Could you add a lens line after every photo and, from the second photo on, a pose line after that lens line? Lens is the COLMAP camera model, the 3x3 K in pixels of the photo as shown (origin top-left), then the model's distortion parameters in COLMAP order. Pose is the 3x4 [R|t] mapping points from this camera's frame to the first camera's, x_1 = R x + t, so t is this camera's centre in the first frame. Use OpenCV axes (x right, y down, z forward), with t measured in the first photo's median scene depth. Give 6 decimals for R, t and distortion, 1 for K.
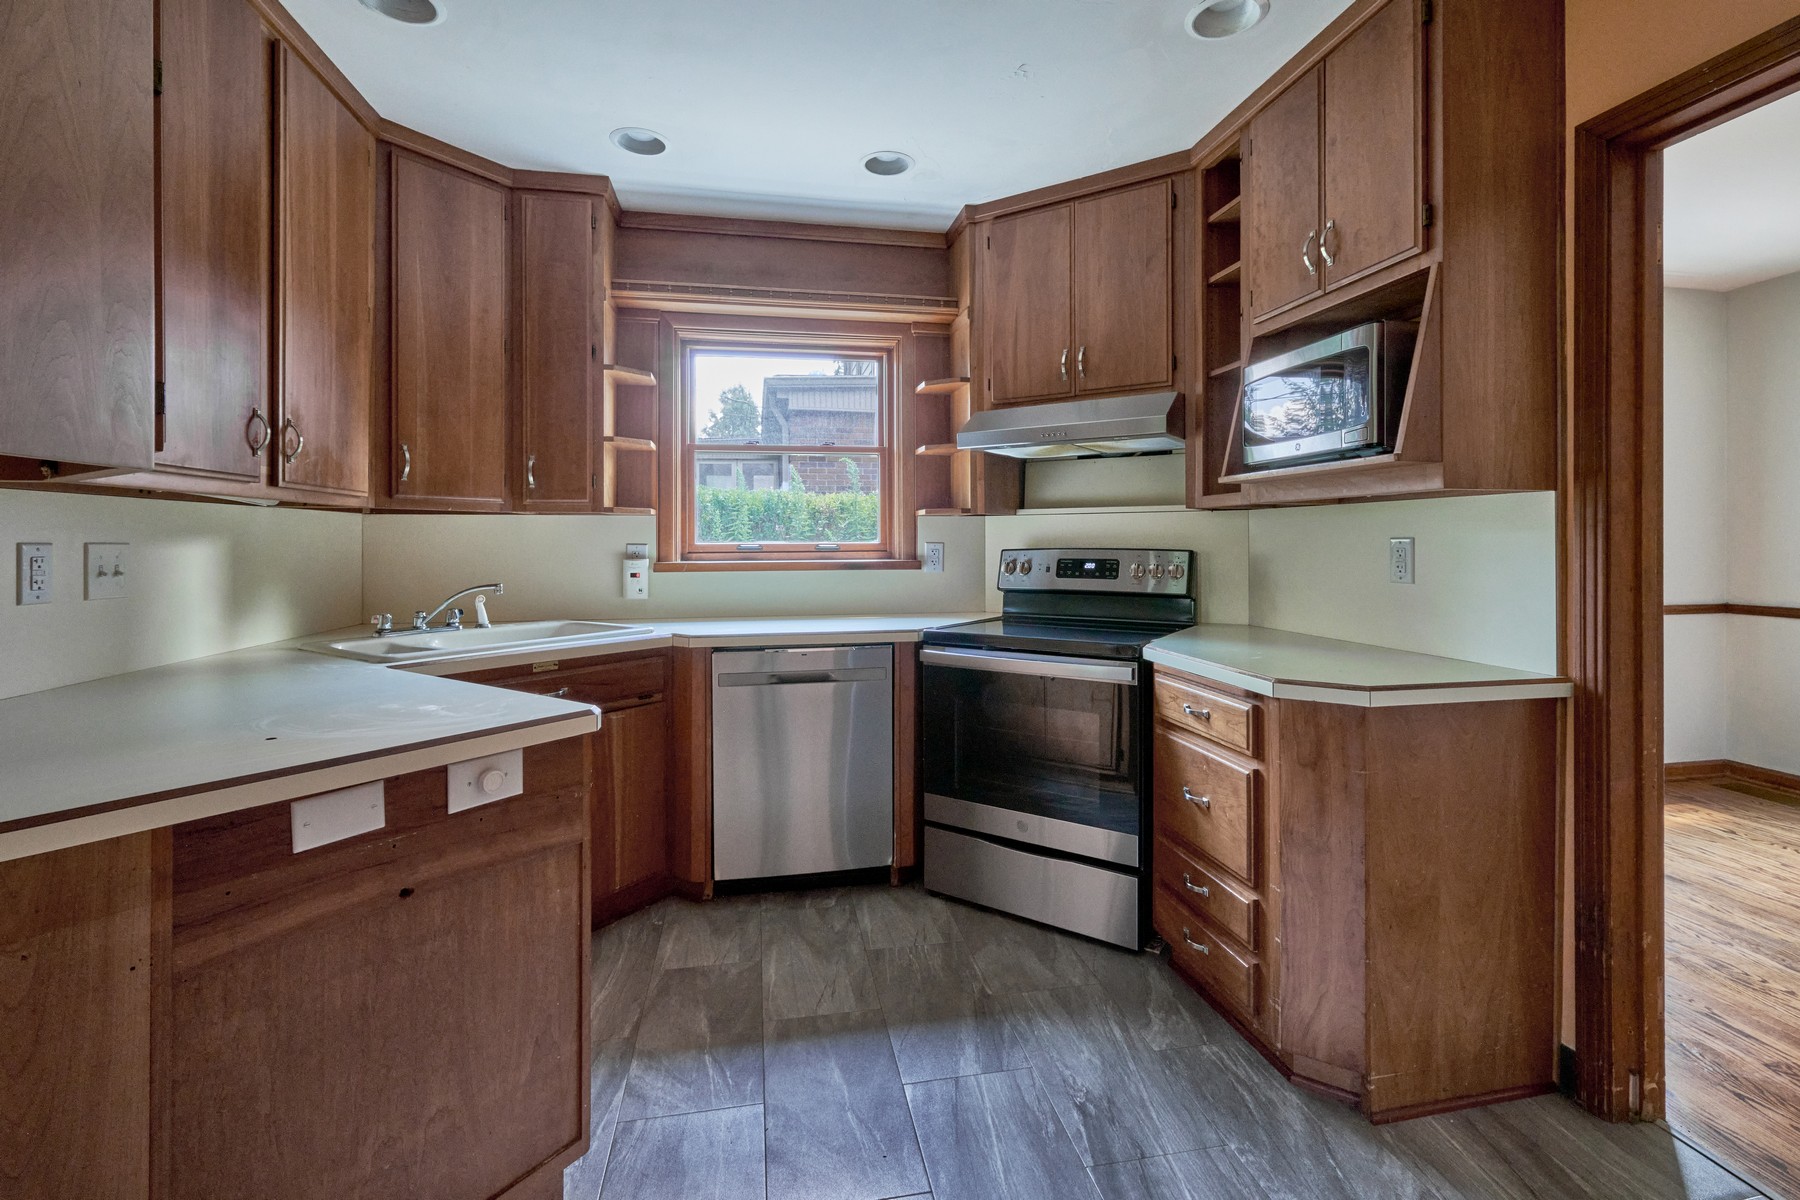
lens RADIAL K [[818.4, 0, 900.3], [0, 818.4, 541.7], [0, 0, 1]] dist [0.002361, 0.000019]
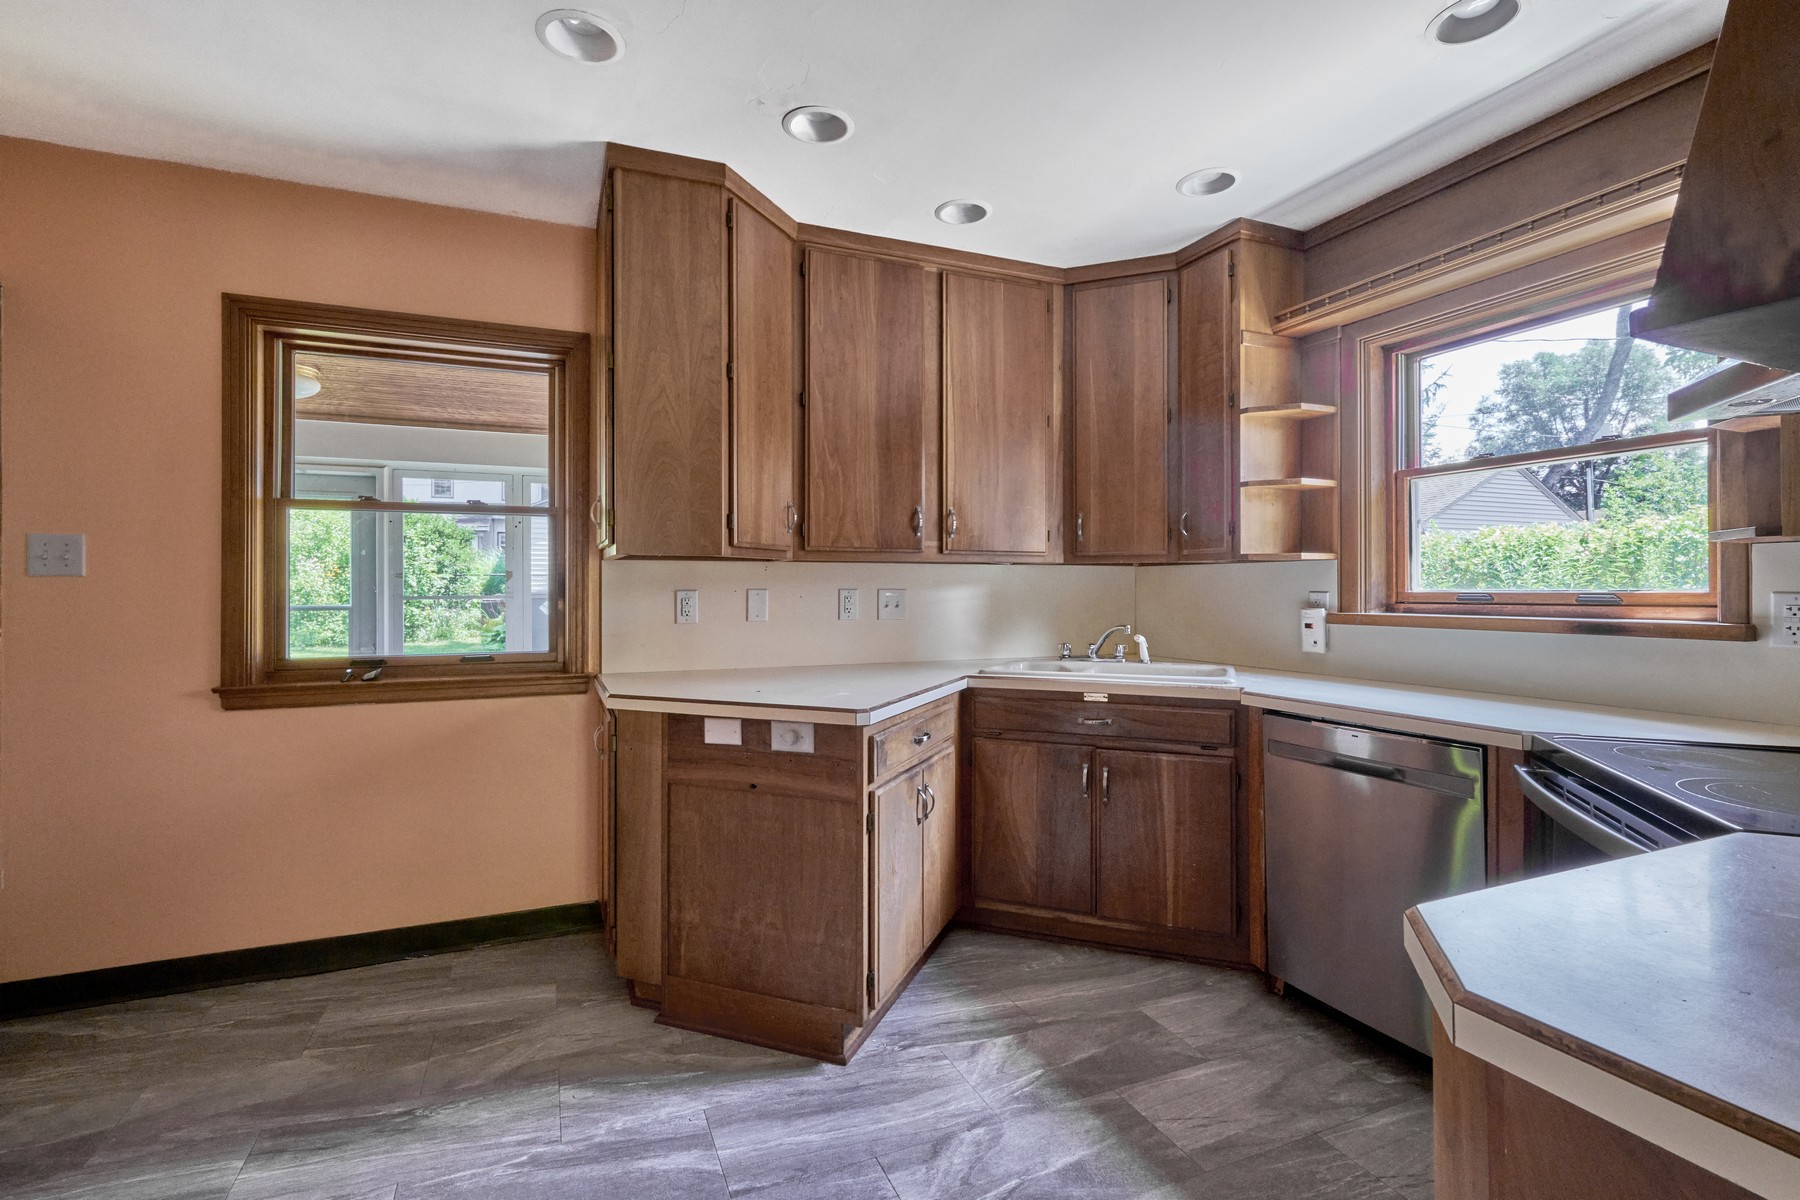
lens RADIAL K [[810.2, 0, 902.8], [0, 810.2, 580.0], [0, 0, 1]] dist [-0.001377, -0.000219]
pose [[0.224657, -0.006035, -0.974419, 0.542911], [-0.001259, 0.999978, -0.006483, -0.004471], [0.974437, 0.002683, 0.224644, 0.418429]]
